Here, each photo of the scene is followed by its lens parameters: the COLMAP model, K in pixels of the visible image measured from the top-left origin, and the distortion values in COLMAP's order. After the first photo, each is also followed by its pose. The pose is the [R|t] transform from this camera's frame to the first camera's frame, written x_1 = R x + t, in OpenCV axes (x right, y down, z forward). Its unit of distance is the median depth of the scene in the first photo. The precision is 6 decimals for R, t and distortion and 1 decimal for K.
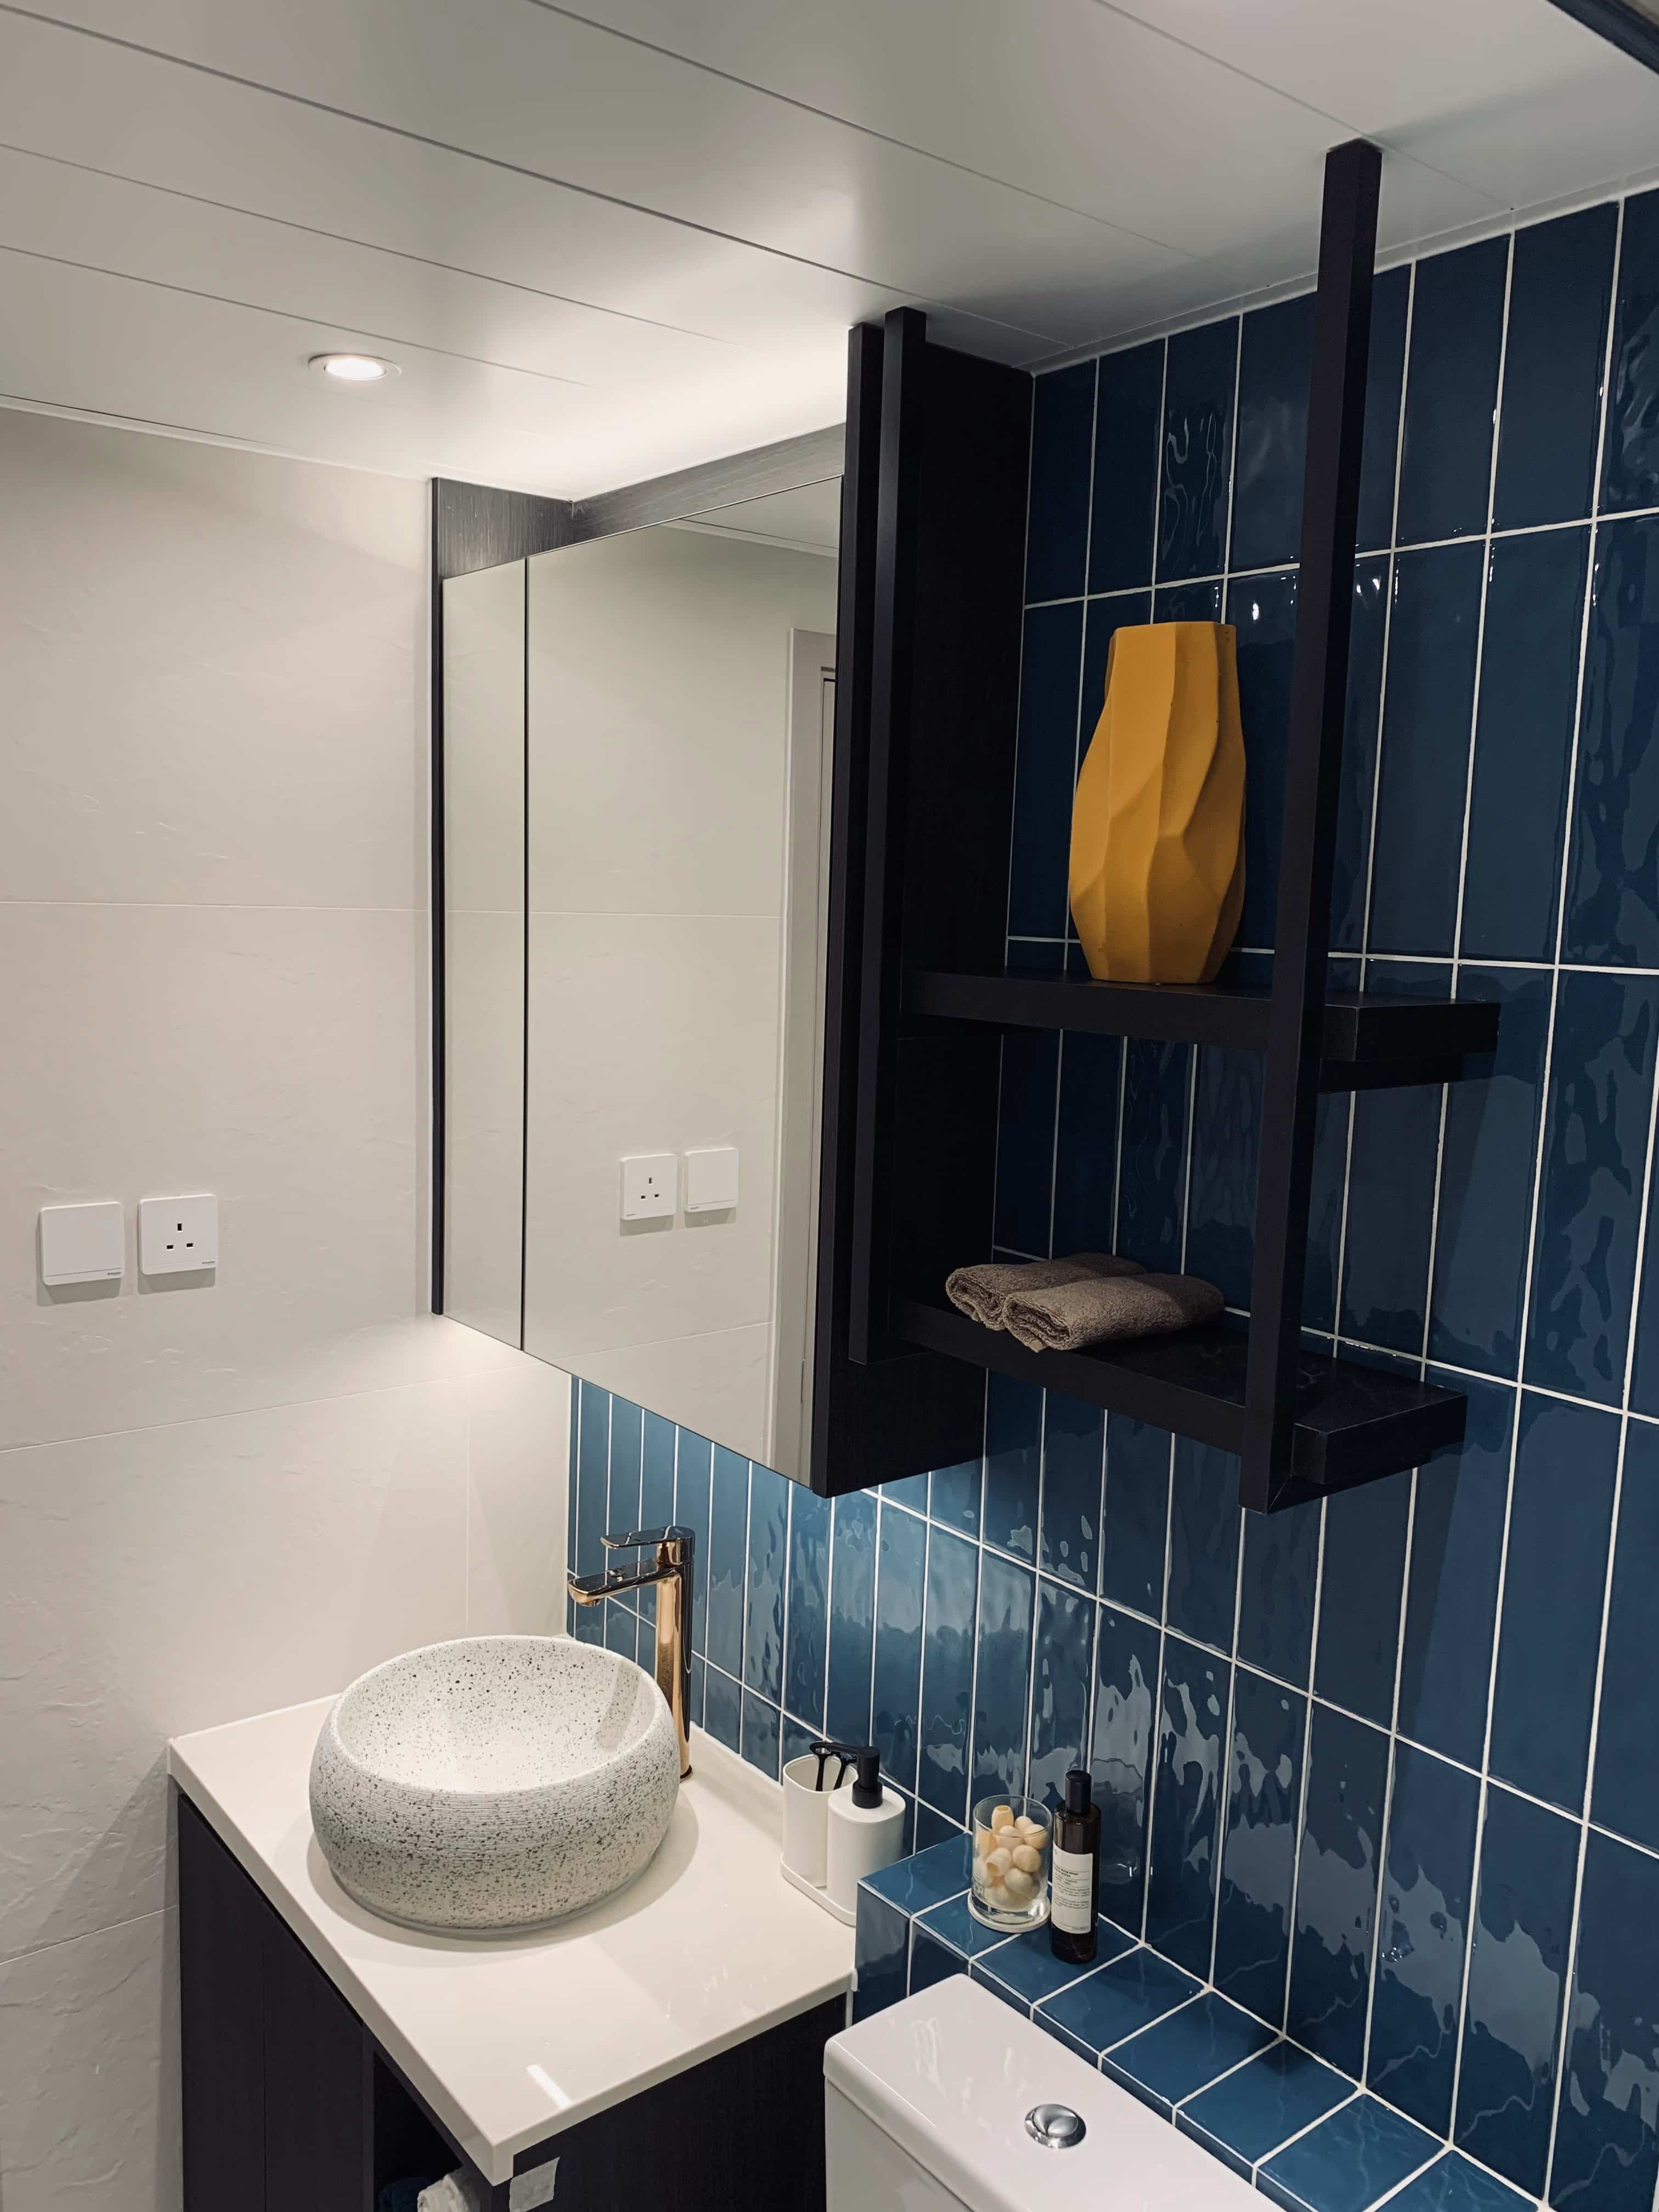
lens RADIAL K [[1689.9, 0, 829.5], [0, 1689.9, 1106.0], [0, 0, 1]] dist [-0.010481, -0.006989]
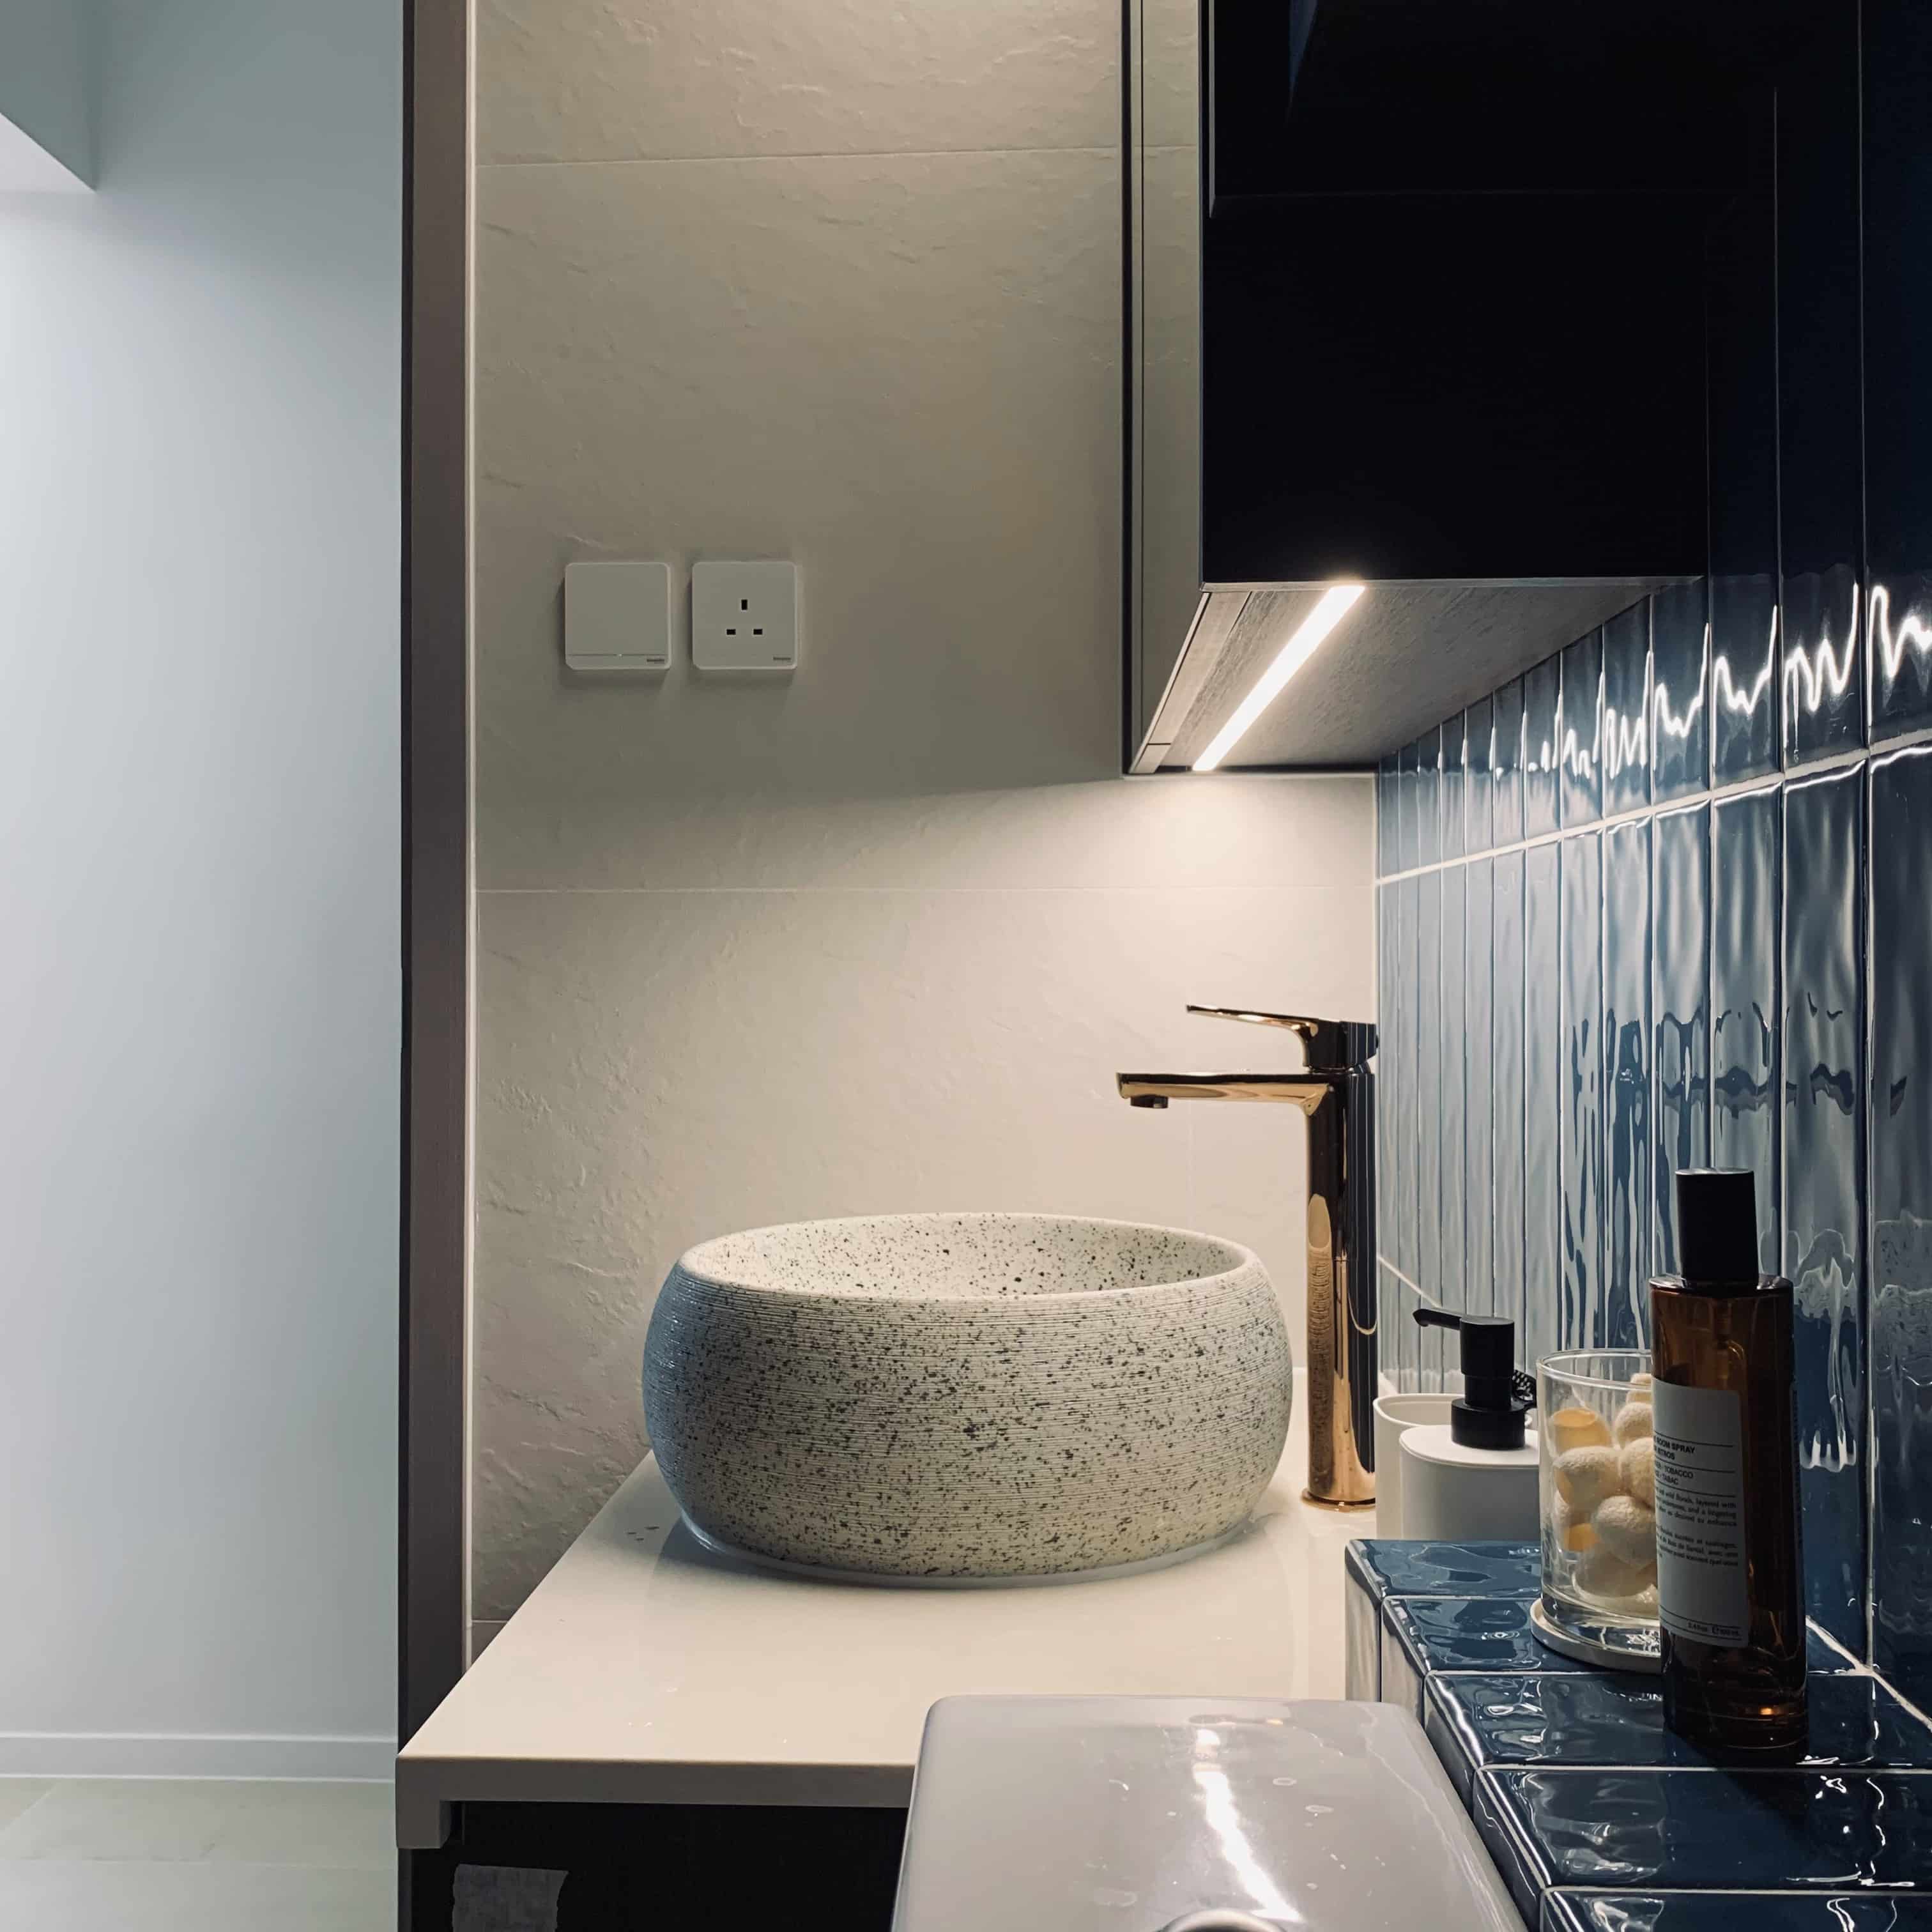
lens RADIAL K [[1935.4, 0, 982.3], [0, 1935.4, 960.7], [0, 0, 1]] dist [0.102202, -0.475931]
pose [[0.757990, -0.038793, -0.651112, 0.259974], [-0.057232, 0.990424, -0.125634, 0.372975], [0.649751, 0.132494, 0.748511, 0.546751]]
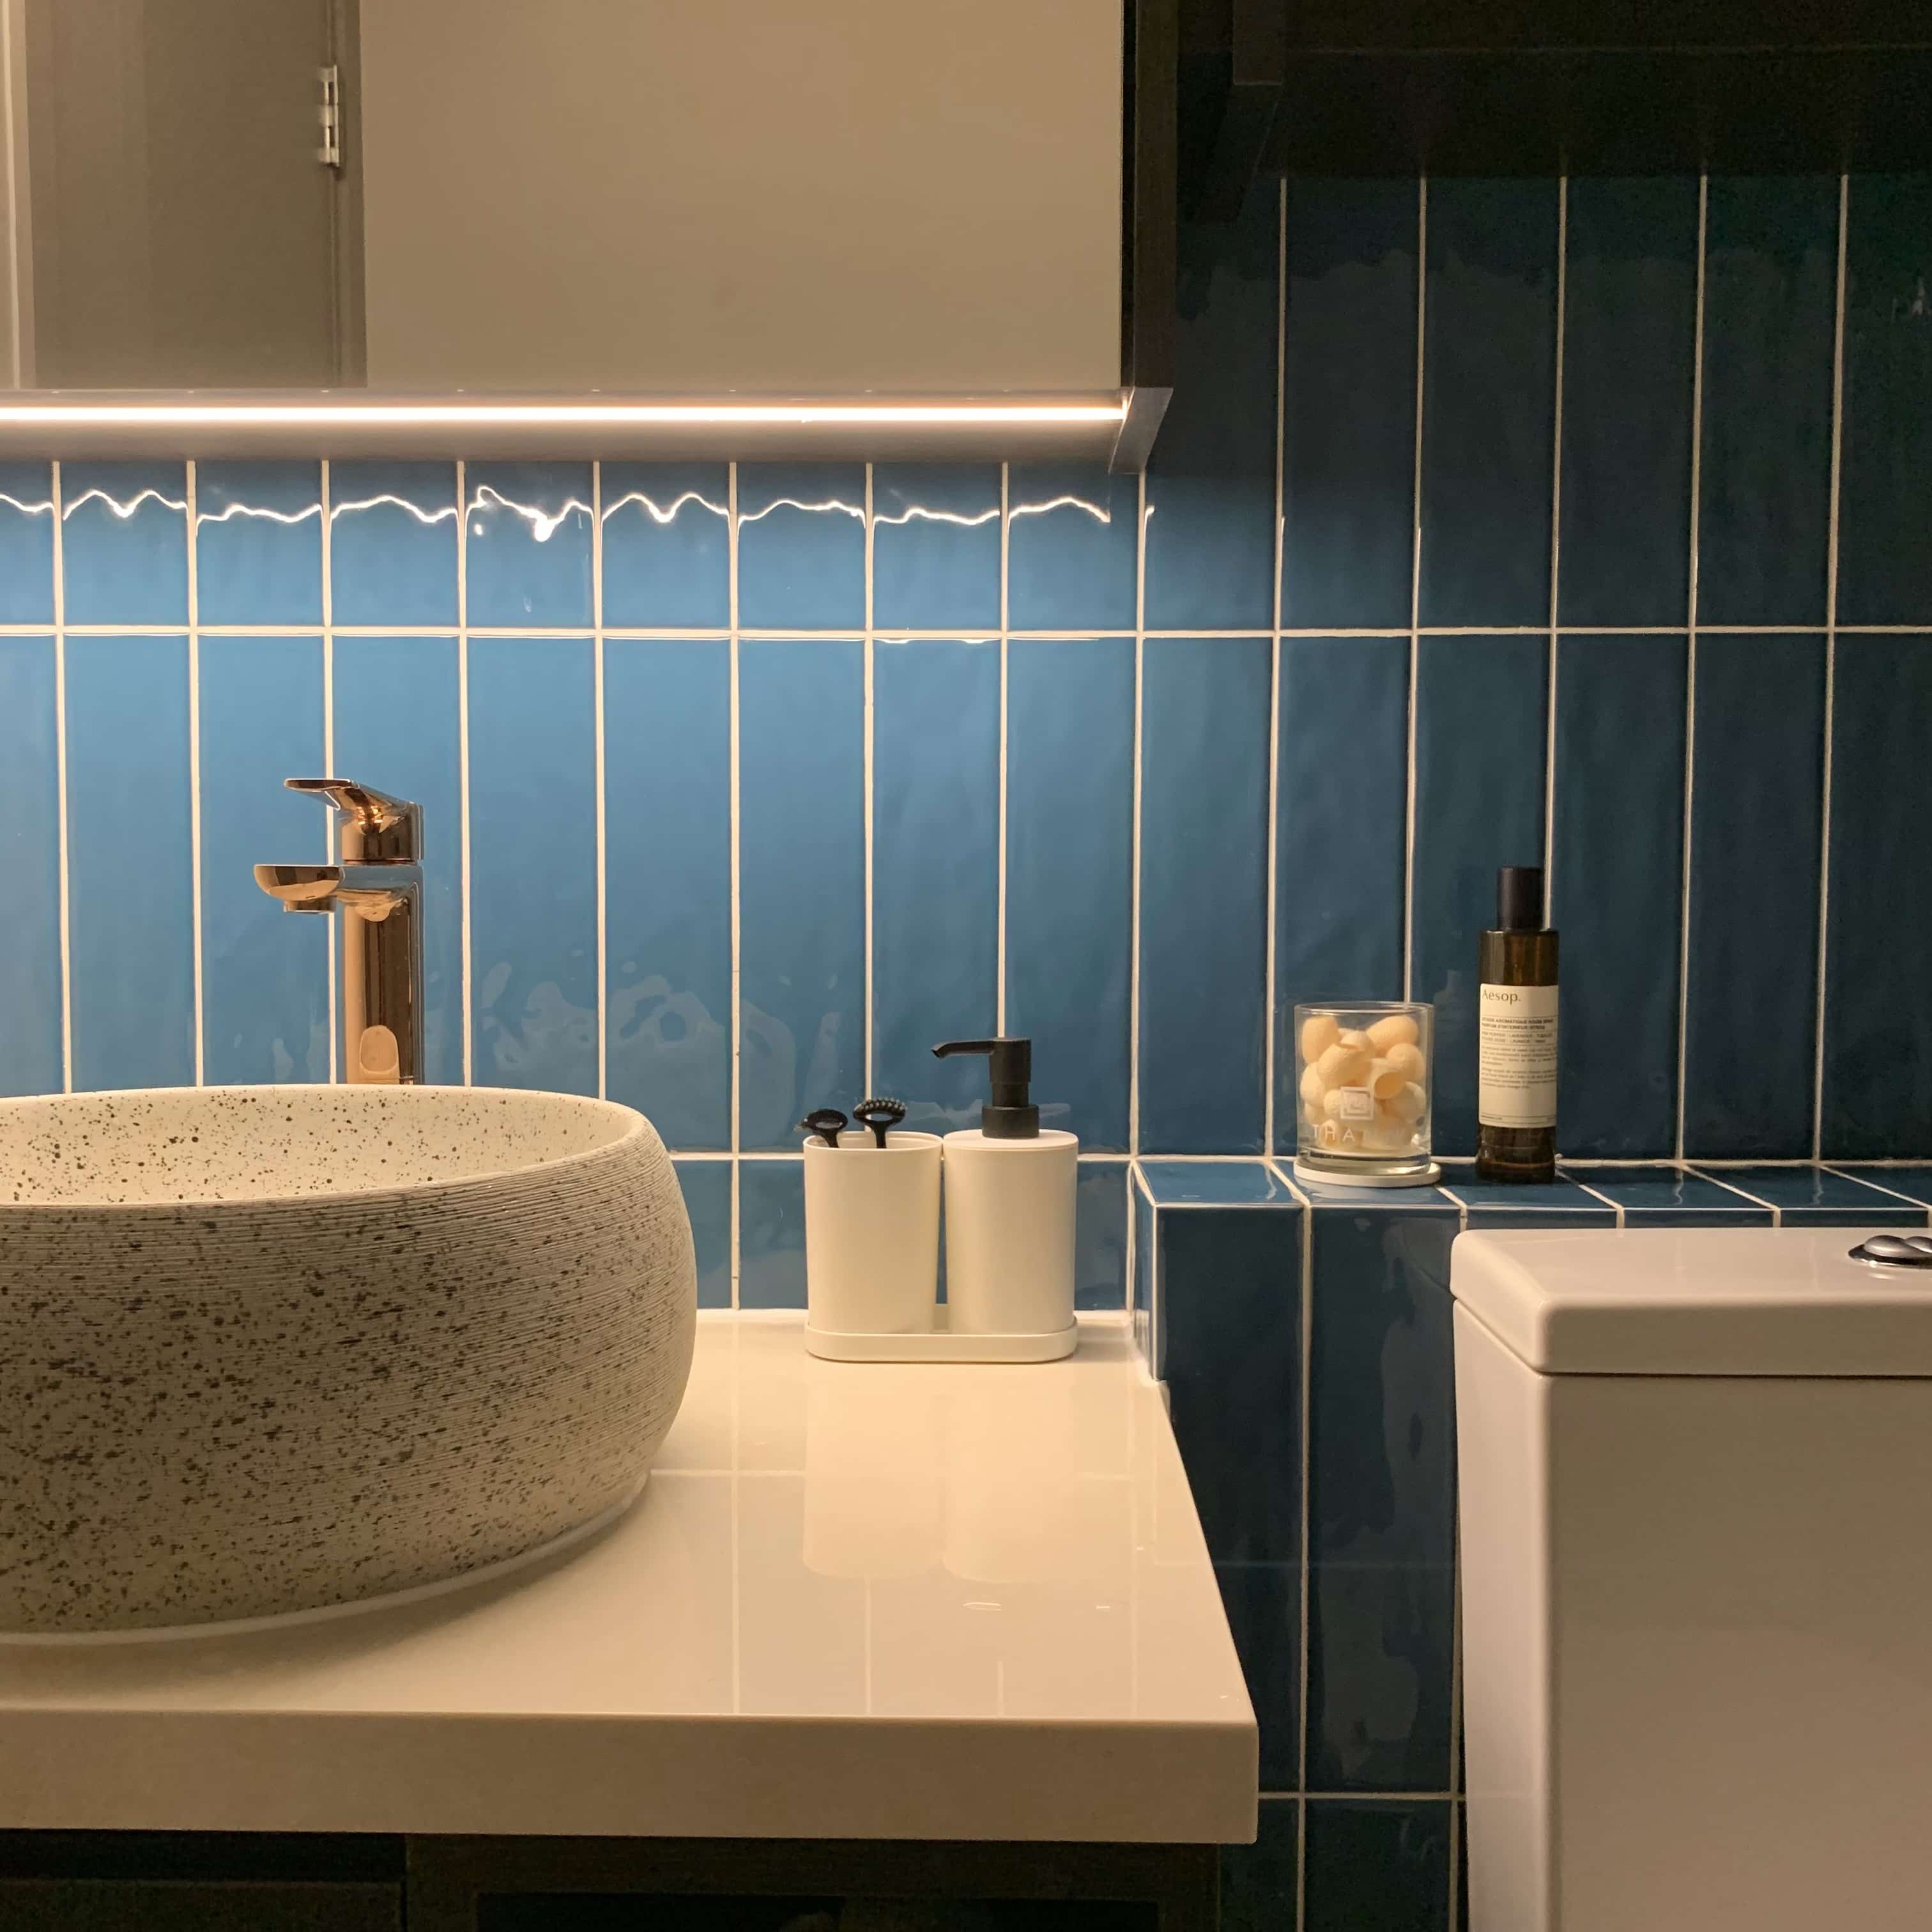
lens RADIAL K [[1935.4, 0, 982.3], [0, 1935.4, 960.7], [0, 0, 1]] dist [0.102202, -0.475931]
pose [[0.635388, -0.067401, 0.769245, -0.467499], [0.113531, 0.993512, -0.006724, 0.371735], [-0.763801, 0.091605, 0.638918, 0.630081]]
